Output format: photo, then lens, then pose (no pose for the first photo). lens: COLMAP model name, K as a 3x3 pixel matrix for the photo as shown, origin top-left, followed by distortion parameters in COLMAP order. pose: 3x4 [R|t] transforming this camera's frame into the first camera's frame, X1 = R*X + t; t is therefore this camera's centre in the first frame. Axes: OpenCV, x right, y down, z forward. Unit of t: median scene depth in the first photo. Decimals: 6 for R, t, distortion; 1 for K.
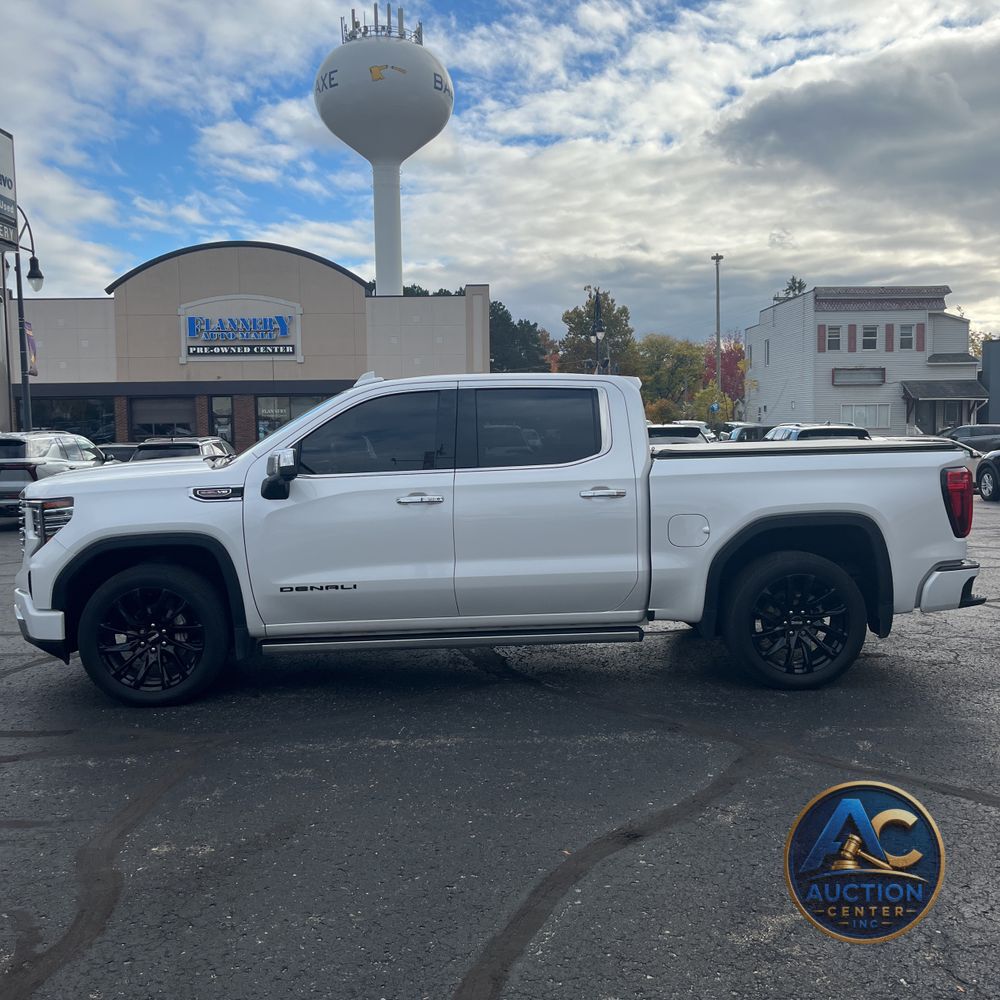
lens RADIAL K [[1028.6, 0, 499.3], [0, 1028.6, 507.3], [0, 0, 1]] dist [0.041983, -0.035525]
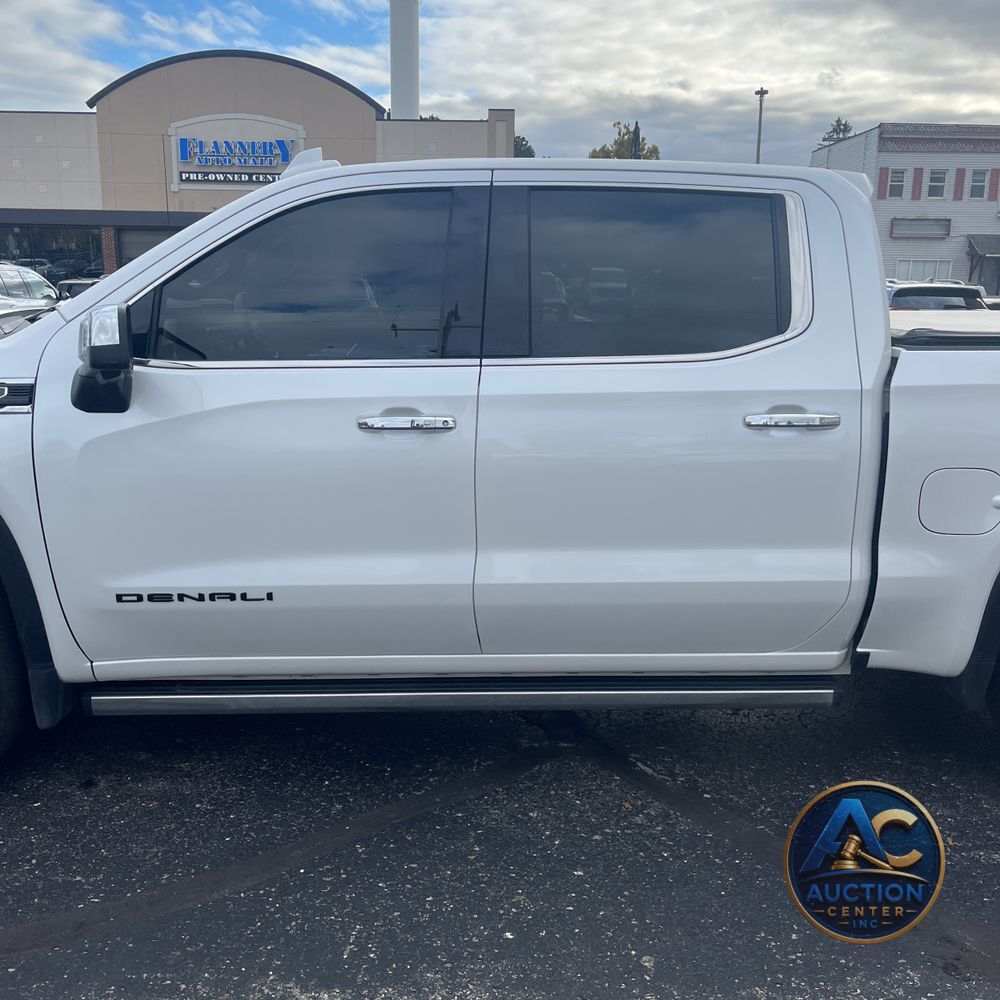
lens RADIAL K [[1039.4, 0, 433.9], [0, 1039.4, 481.0], [0, 0, 1]] dist [0.072338, -0.005226]
pose [[0.996278, 0.044507, -0.073825, -0.004878], [-0.035516, 0.992268, 0.118926, -0.006763], [0.078547, -0.115862, 0.990155, 0.090272]]
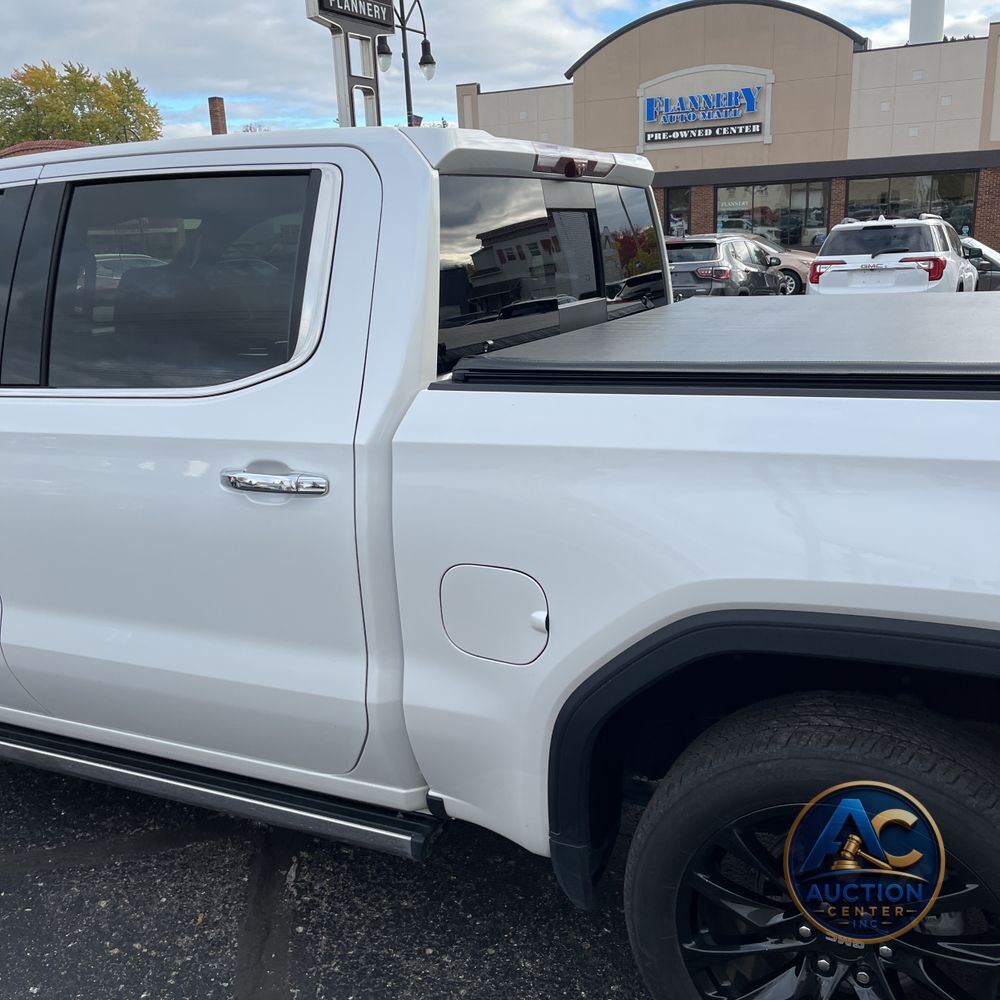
lens RADIAL K [[1012.0, 0, 493.9], [0, 1012.0, 514.8], [0, 0, 1]] dist [0.022156, -0.015613]
pose [[0.859183, 0.122577, -0.496769, 0.063072], [-0.018303, 0.977622, 0.209572, -0.014039], [0.511342, -0.170969, 0.842199, 0.134799]]
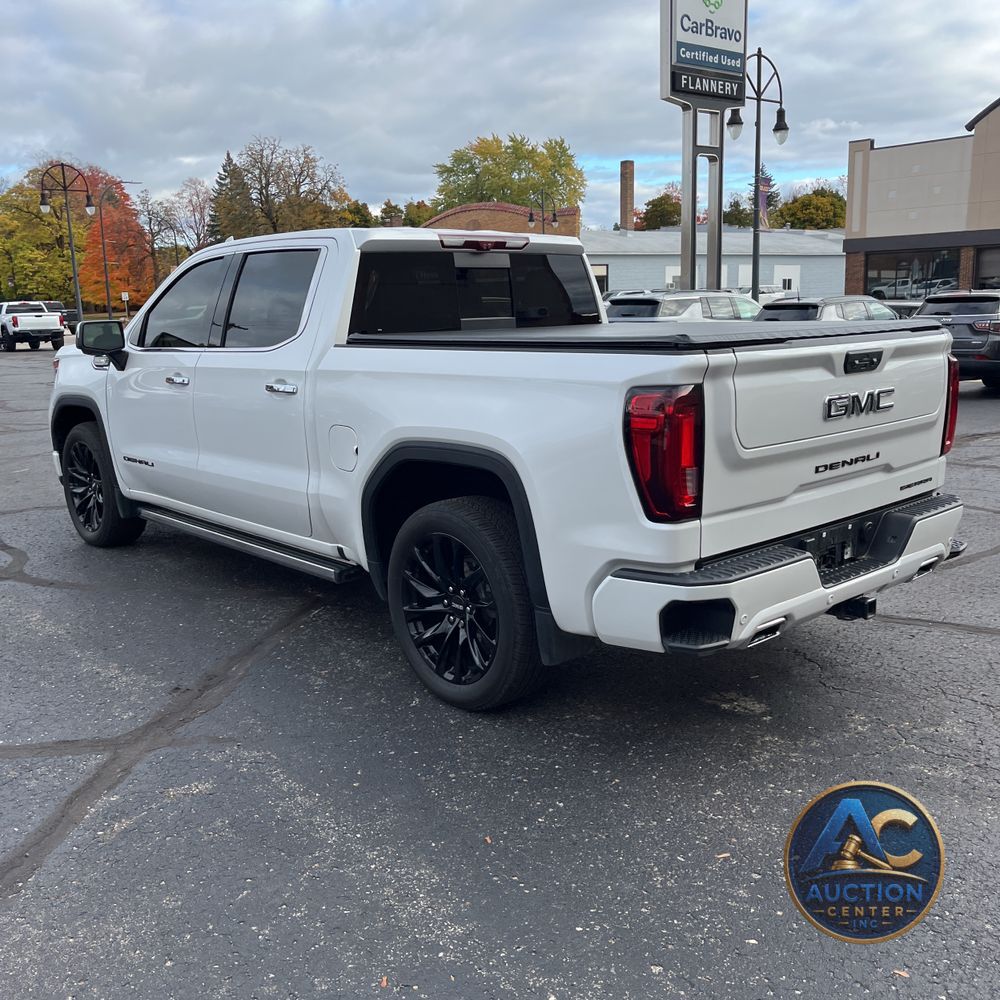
lens RADIAL K [[1028.6, 0, 499.3], [0, 1028.6, 507.3], [0, 0, 1]] dist [0.041983, -0.035525]
pose [[0.585905, 0.168216, -0.792729, 0.154628], [-0.056013, 0.984286, 0.167465, -0.011837], [0.808441, -0.053715, 0.586120, 0.120993]]
